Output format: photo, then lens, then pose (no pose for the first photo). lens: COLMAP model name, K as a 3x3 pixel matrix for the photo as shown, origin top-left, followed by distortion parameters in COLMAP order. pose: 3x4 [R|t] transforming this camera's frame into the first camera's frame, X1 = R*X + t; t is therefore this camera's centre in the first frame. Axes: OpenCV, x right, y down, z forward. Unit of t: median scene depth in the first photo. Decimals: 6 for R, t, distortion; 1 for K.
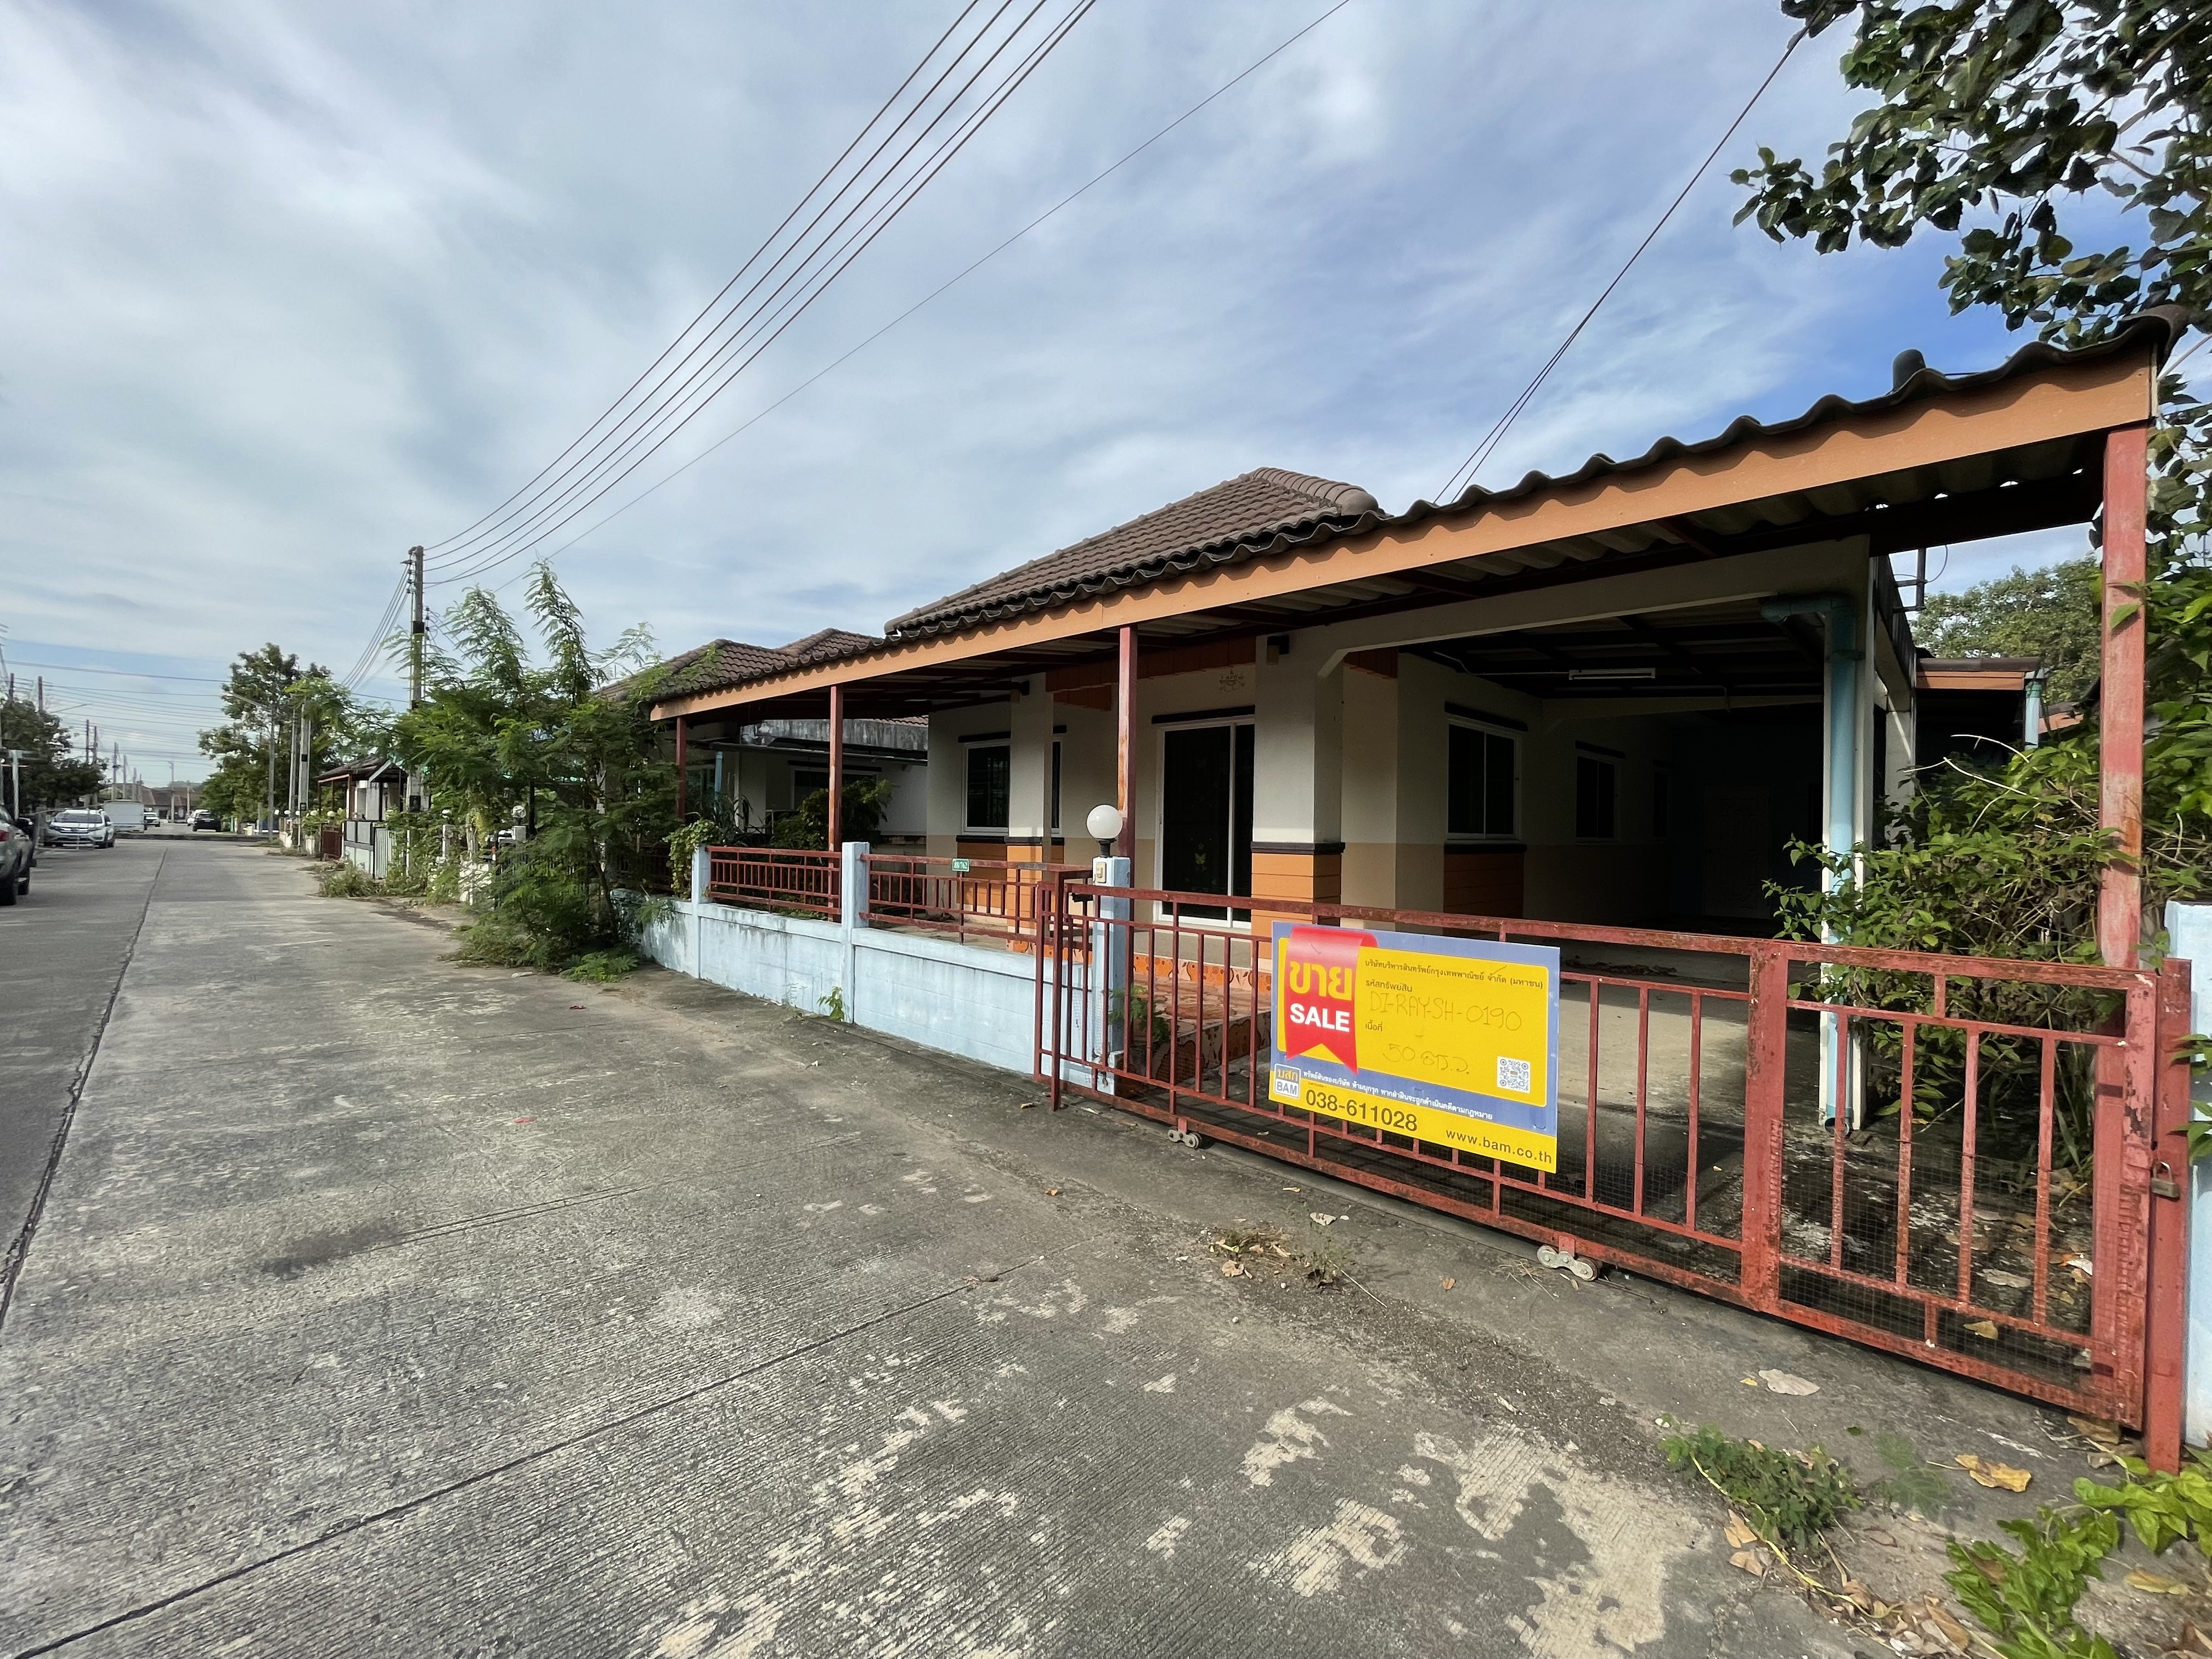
lens RADIAL K [[882.0, 0, 1106.0], [0, 882.0, 829.5], [0, 0, 1]] dist [-0.002578, 0.000033]
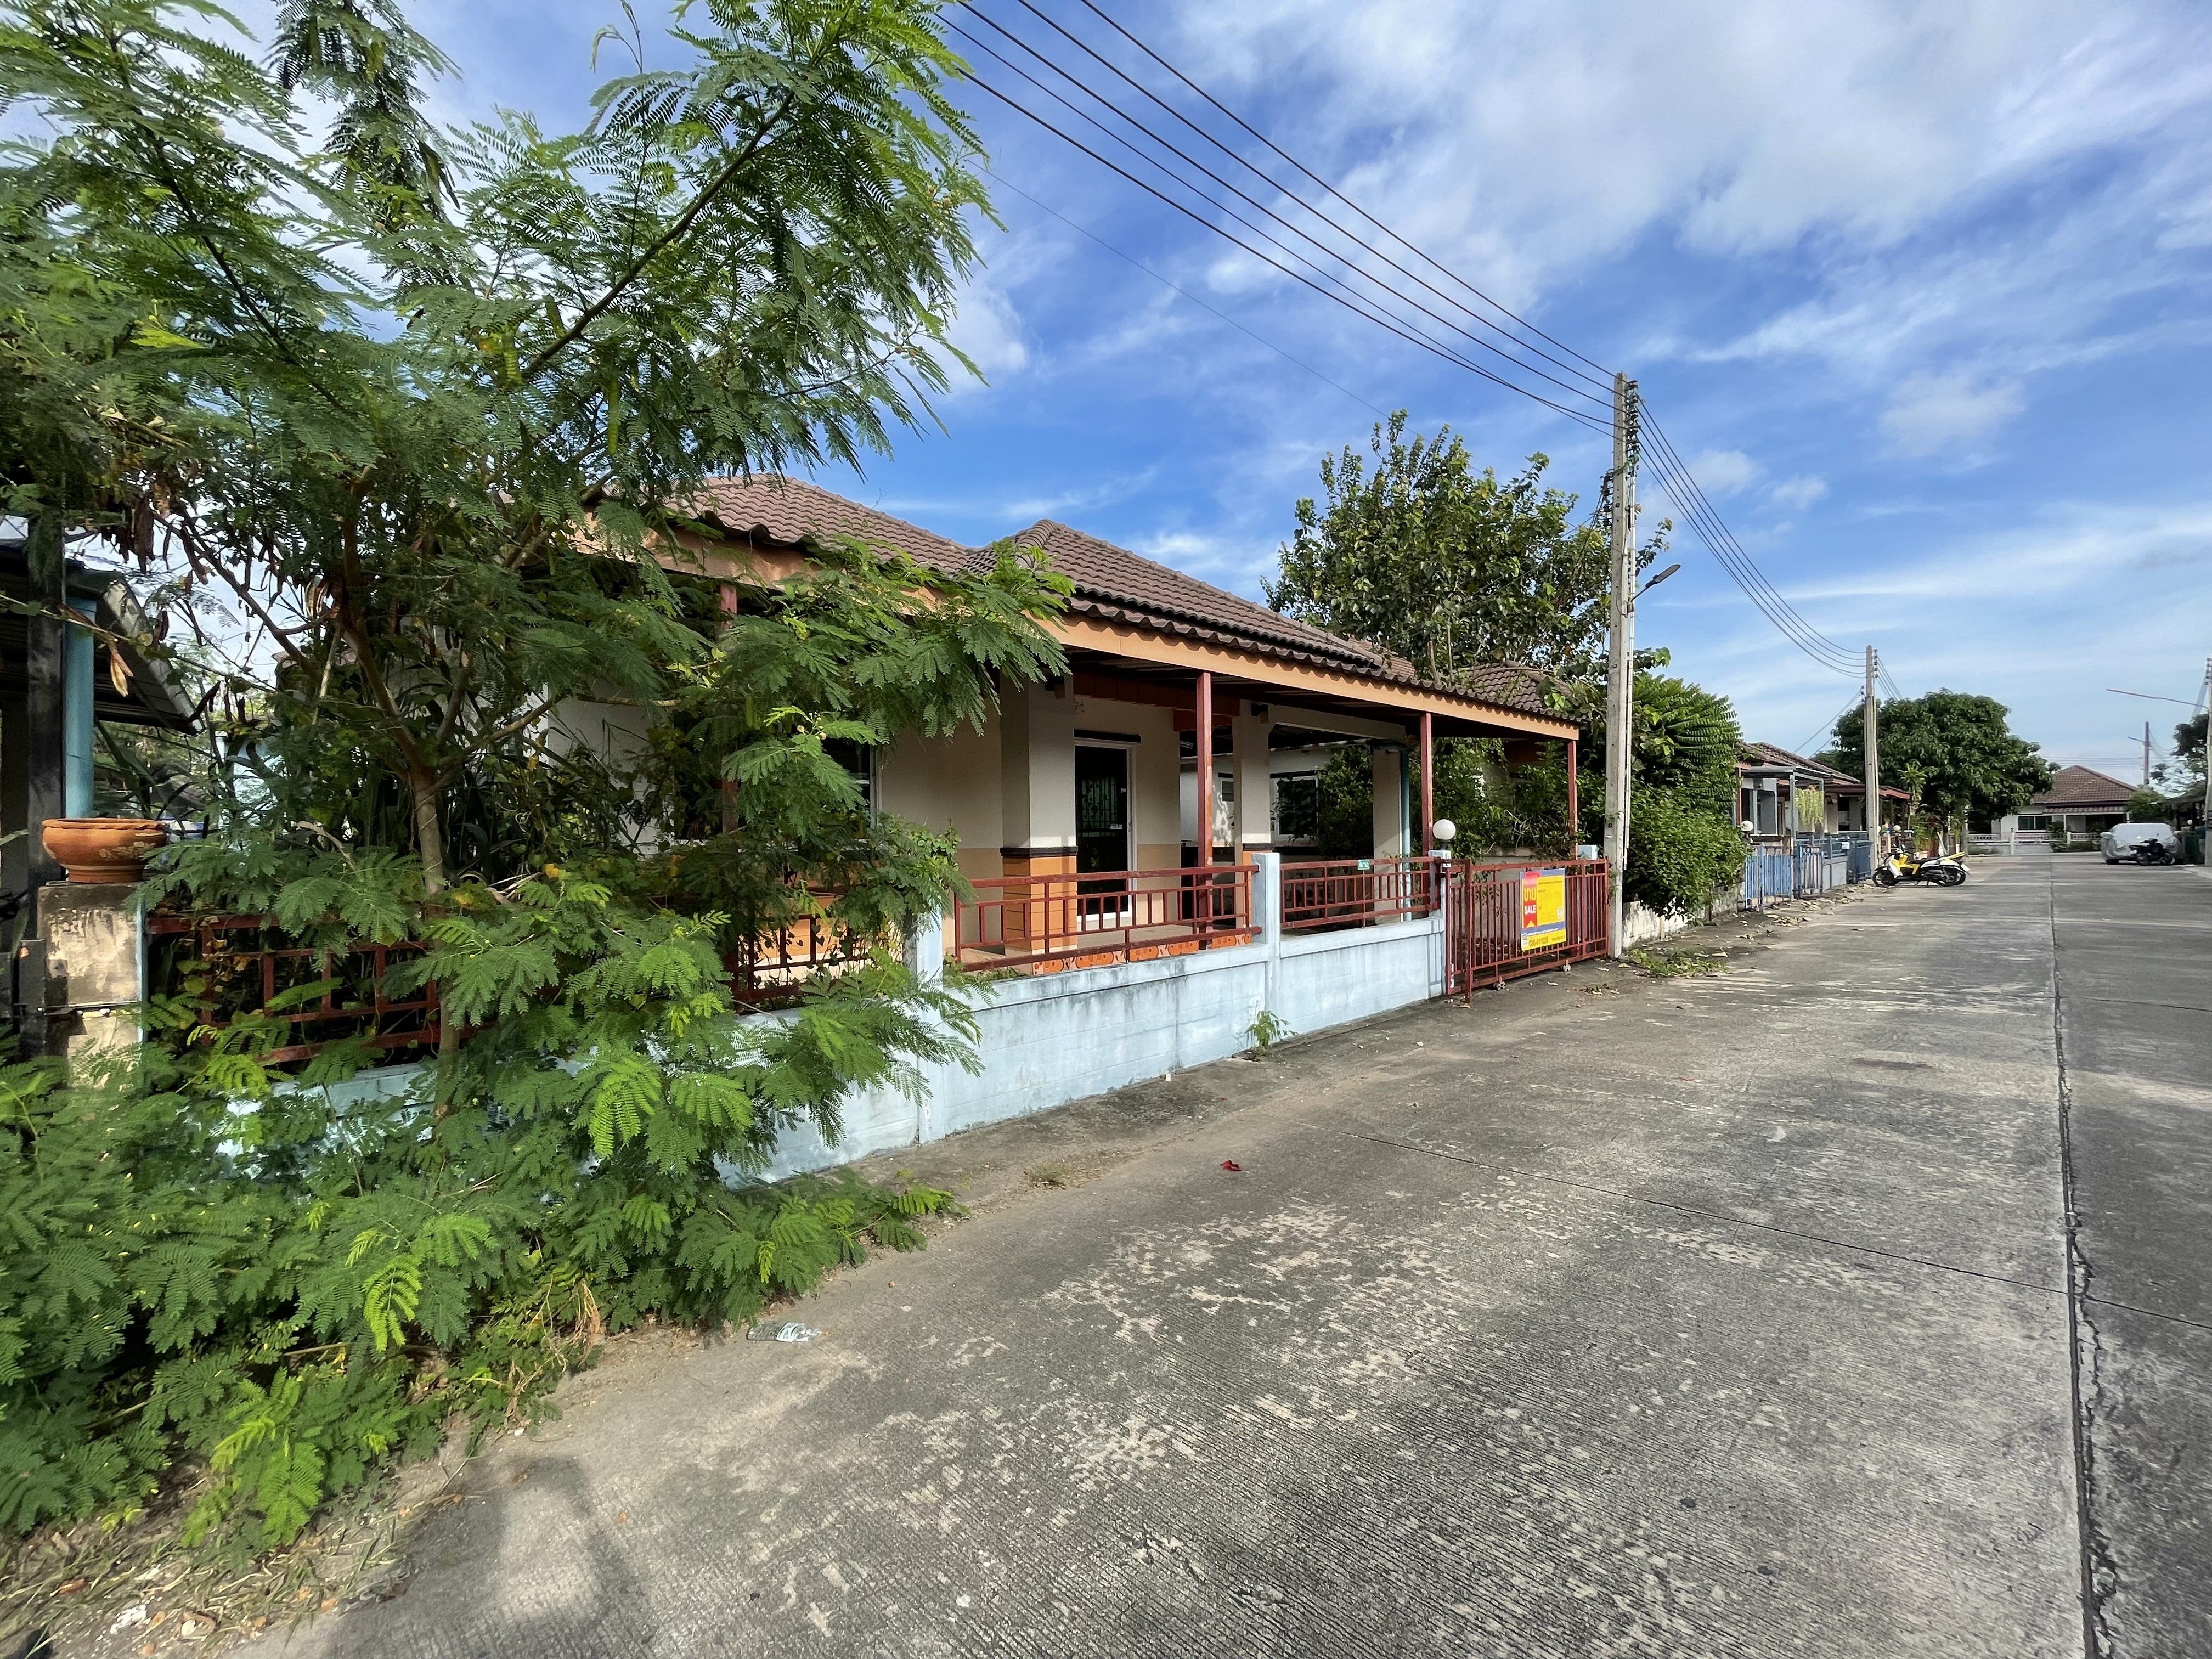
lens RADIAL K [[873.9, 0, 1099.7], [0, 873.9, 798.5], [0, 0, 1]] dist [0.001600, 0.000228]
pose [[0.067352, 0.028900, 0.997311, -2.240997], [0.008159, 0.999531, -0.029515, -0.034545], [-0.997696, 0.010125, 0.067085, 1.997302]]
